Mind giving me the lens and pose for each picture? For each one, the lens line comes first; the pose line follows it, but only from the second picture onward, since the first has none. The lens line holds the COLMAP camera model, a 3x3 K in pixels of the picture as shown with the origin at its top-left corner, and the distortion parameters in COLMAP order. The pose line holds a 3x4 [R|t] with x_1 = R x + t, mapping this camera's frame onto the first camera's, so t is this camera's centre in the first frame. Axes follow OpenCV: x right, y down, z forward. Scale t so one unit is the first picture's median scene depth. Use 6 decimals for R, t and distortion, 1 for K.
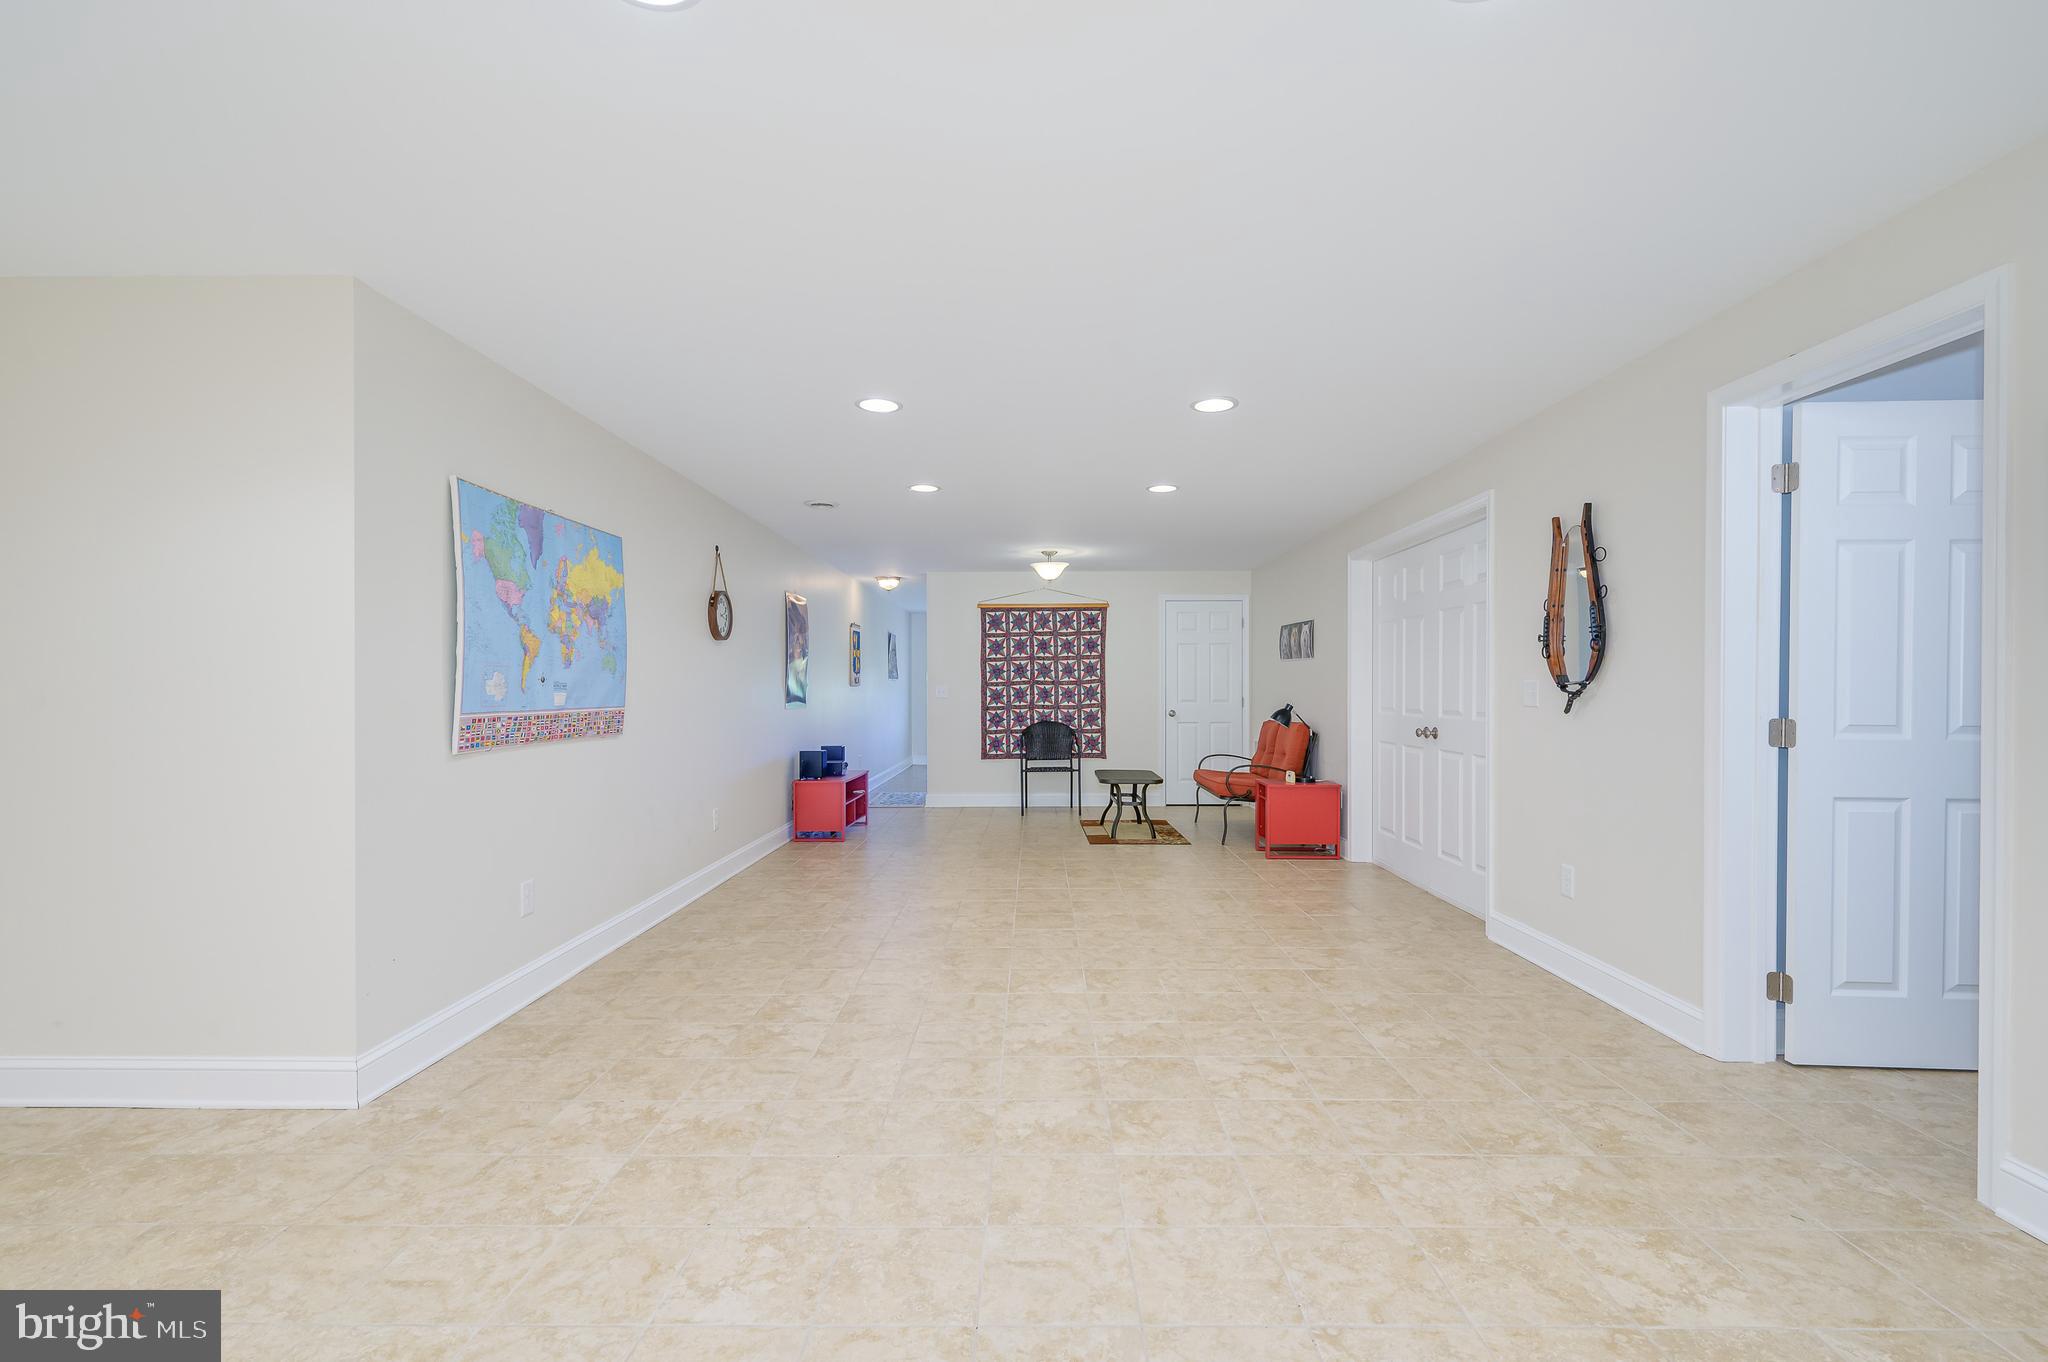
lens RADIAL K [[865.3, 0, 996.7], [0, 865.3, 690.2], [0, 0, 1]] dist [-0.001111, 0.000226]
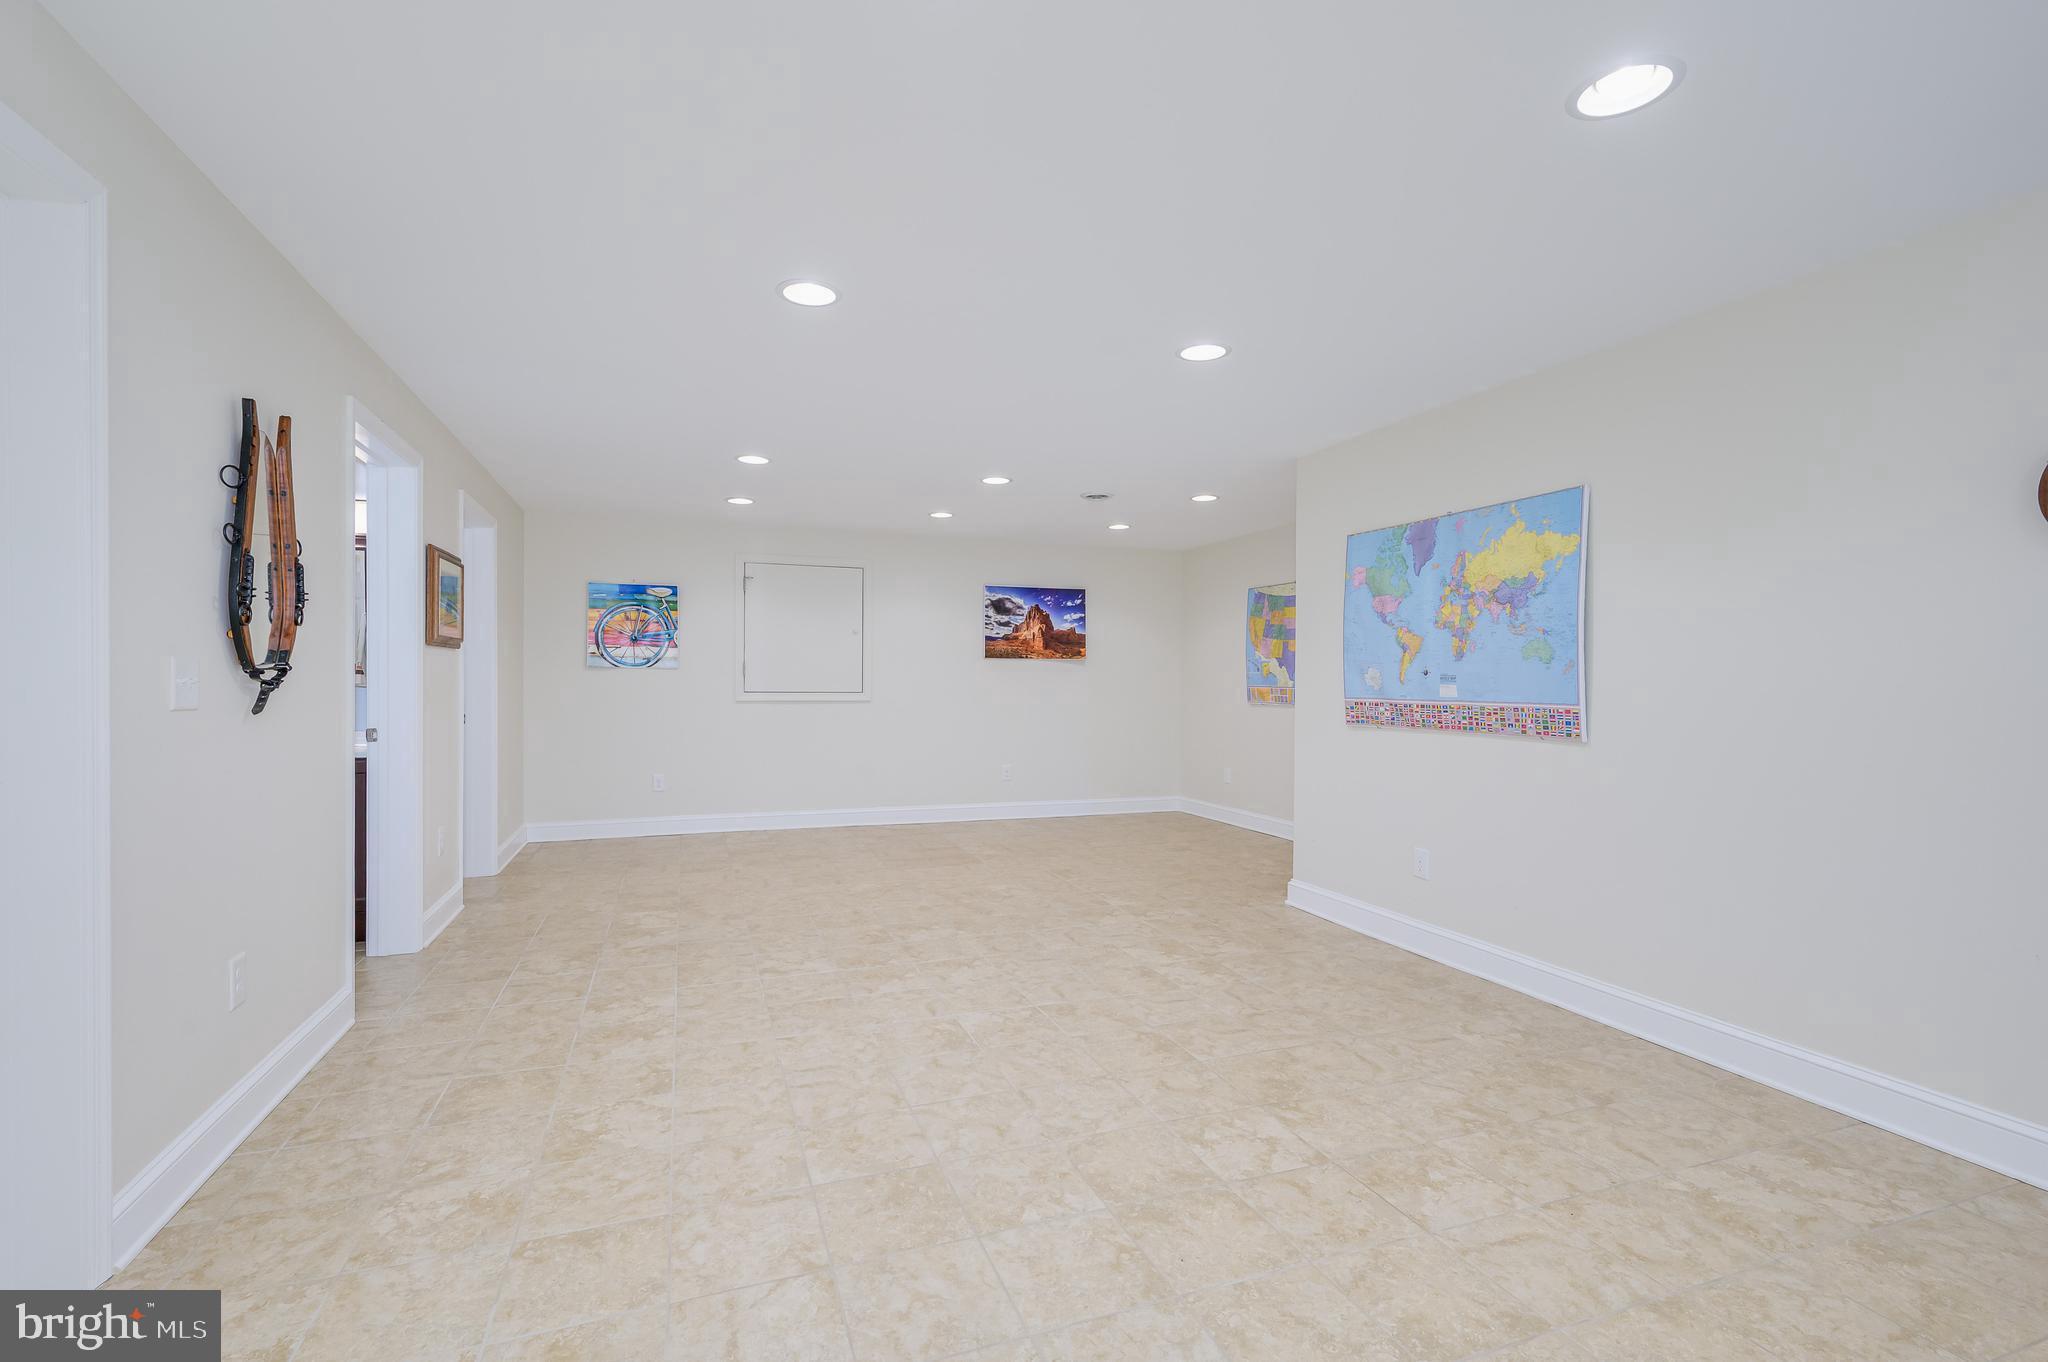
lens RADIAL K [[865.3, 0, 996.7], [0, 865.3, 690.2], [0, 0, 1]] dist [-0.001111, 0.000226]
pose [[-0.925421, 0.001812, -0.378937, 0.519287], [-0.003947, 0.999888, 0.014421, 0.000940], [0.378920, 0.014841, -0.925310, 2.378897]]
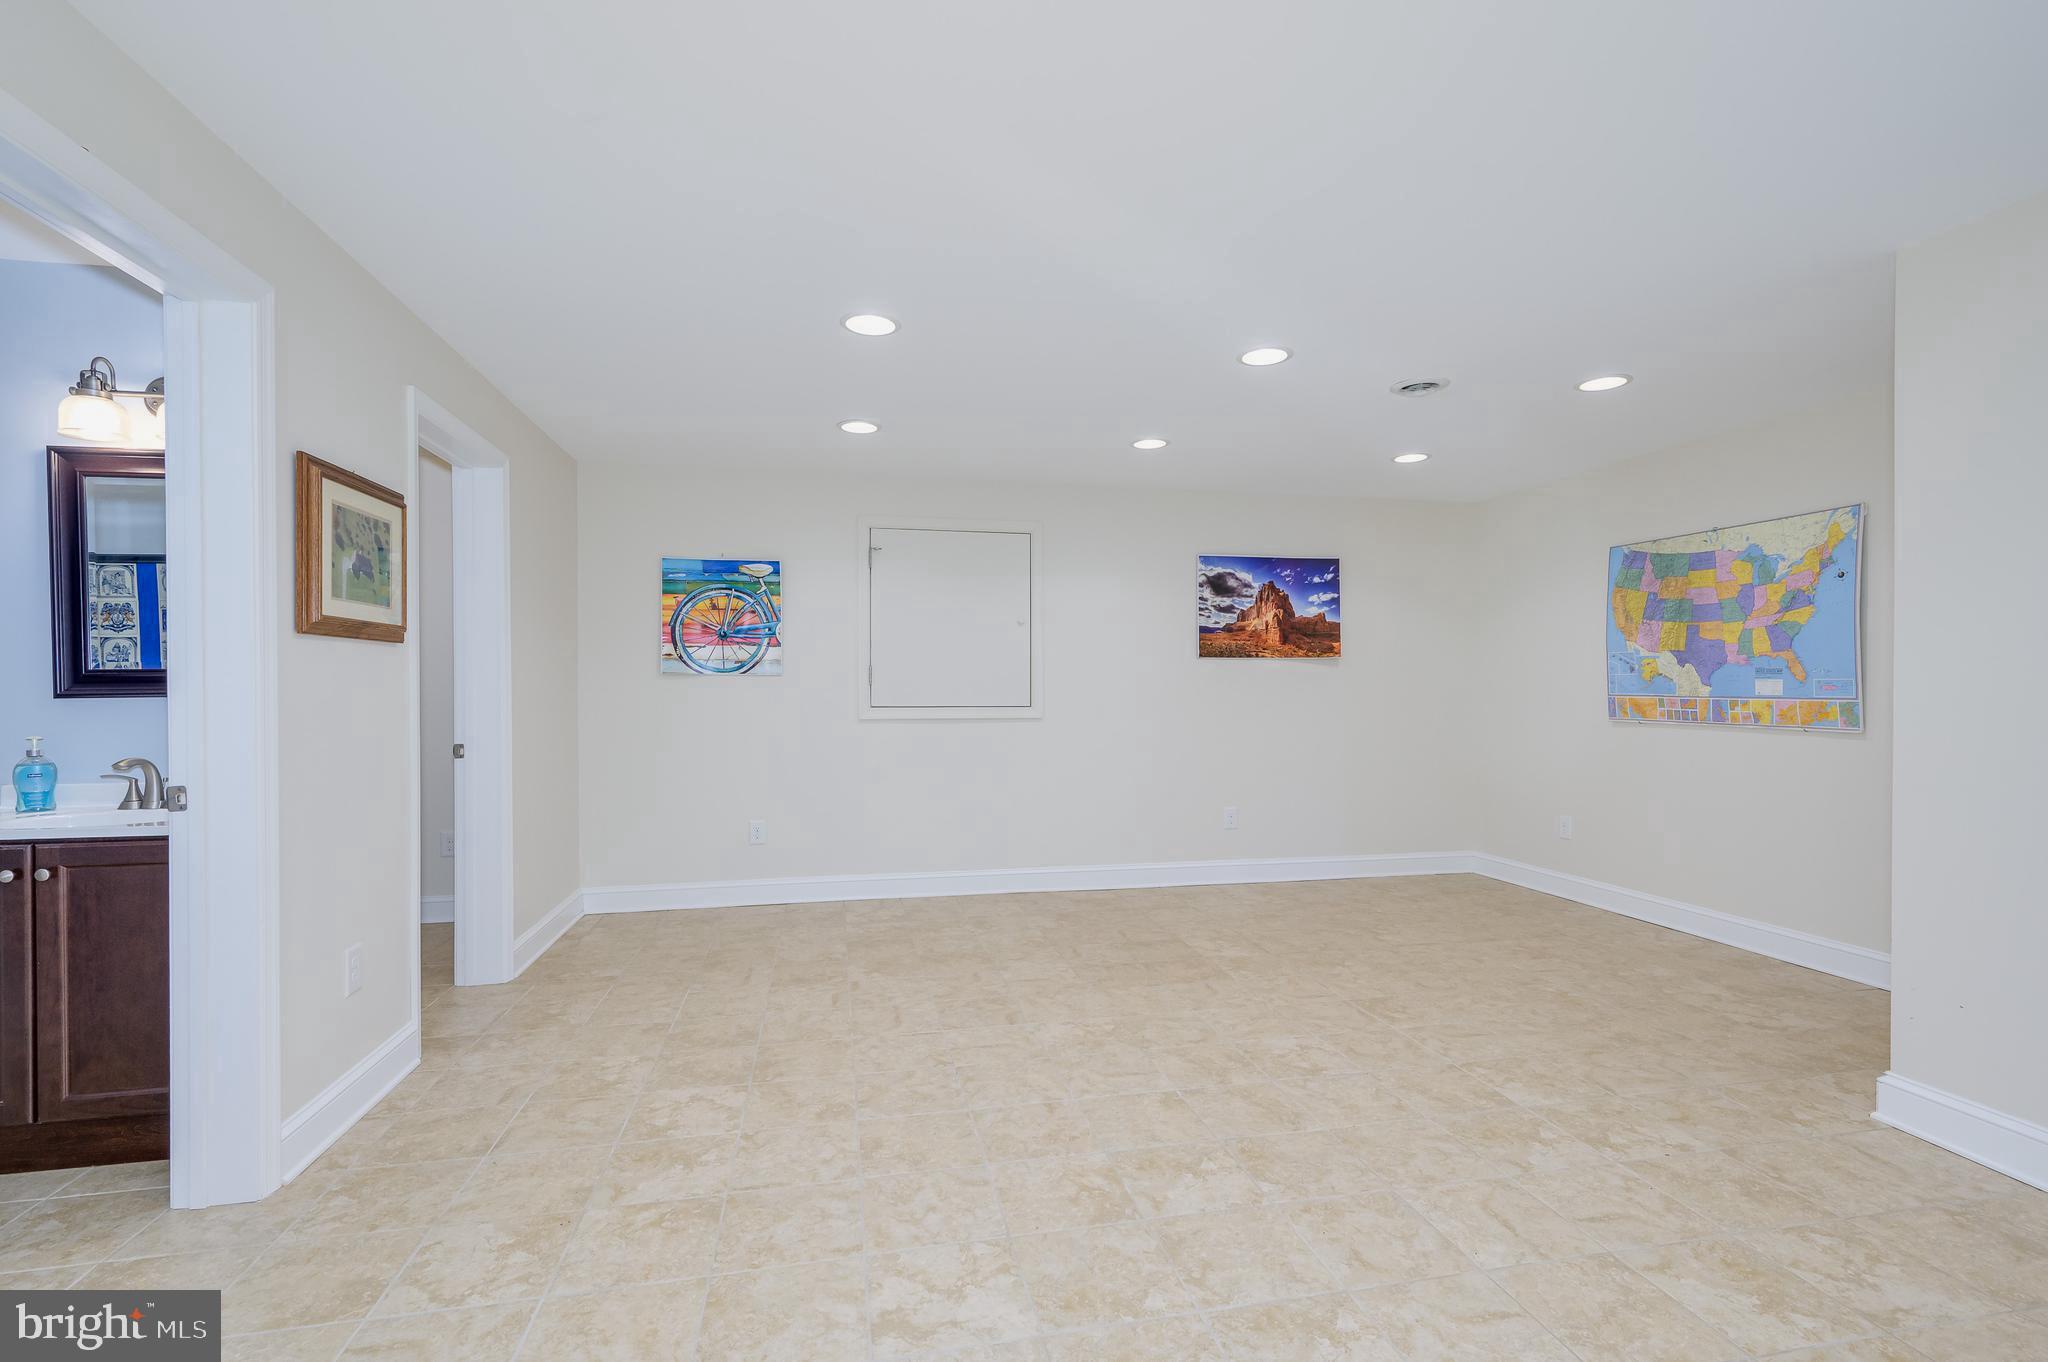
lens RADIAL K [[888.1, 0, 1011.5], [0, 888.1, 689.1], [0, 0, 1]] dist [0.001860, -0.000131]
pose [[-0.970445, 0.004149, -0.241286, 0.408617], [0.003224, 0.999986, 0.004230, 0.000651], [0.241300, 0.003327, -0.970445, 1.656342]]
